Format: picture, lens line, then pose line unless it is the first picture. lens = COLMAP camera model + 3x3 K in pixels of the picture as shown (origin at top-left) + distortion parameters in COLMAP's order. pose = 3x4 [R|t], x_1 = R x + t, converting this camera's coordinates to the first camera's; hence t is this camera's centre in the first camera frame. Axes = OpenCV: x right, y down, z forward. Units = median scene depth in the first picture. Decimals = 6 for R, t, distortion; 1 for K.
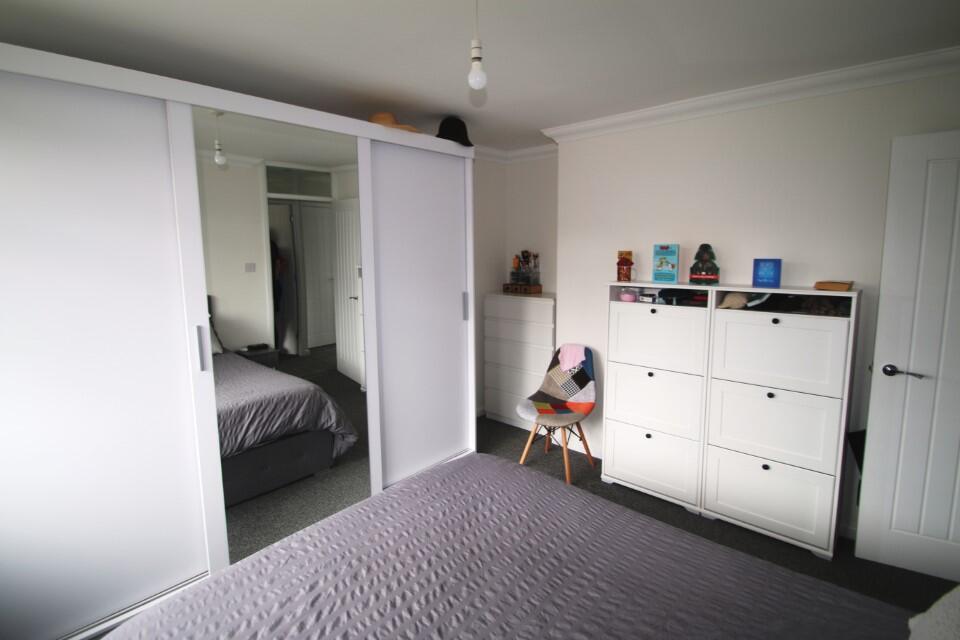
lens RADIAL K [[473.3, 0, 481.1], [0, 473.3, 316.6], [0, 0, 1]] dist [0.001365, 0.000348]
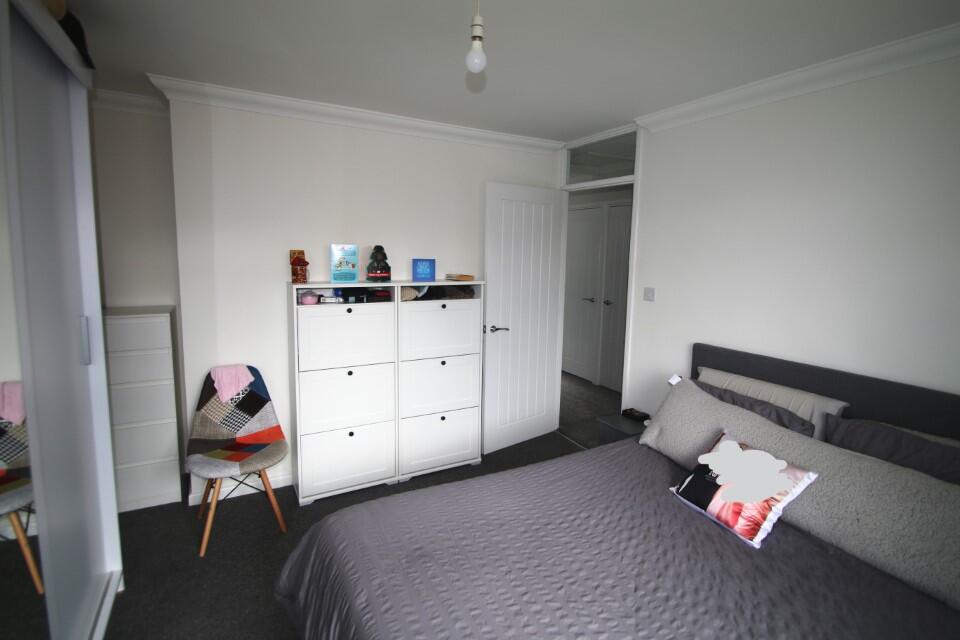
lens RADIAL K [[466.6, 0, 481.2], [0, 466.6, 314.1], [0, 0, 1]] dist [-0.014174, -0.001036]
pose [[0.303175, -0.116533, 0.945783, -0.497149], [0.107303, 0.990357, 0.087629, -0.062076], [-0.946874, 0.074919, 0.312756, 0.429750]]
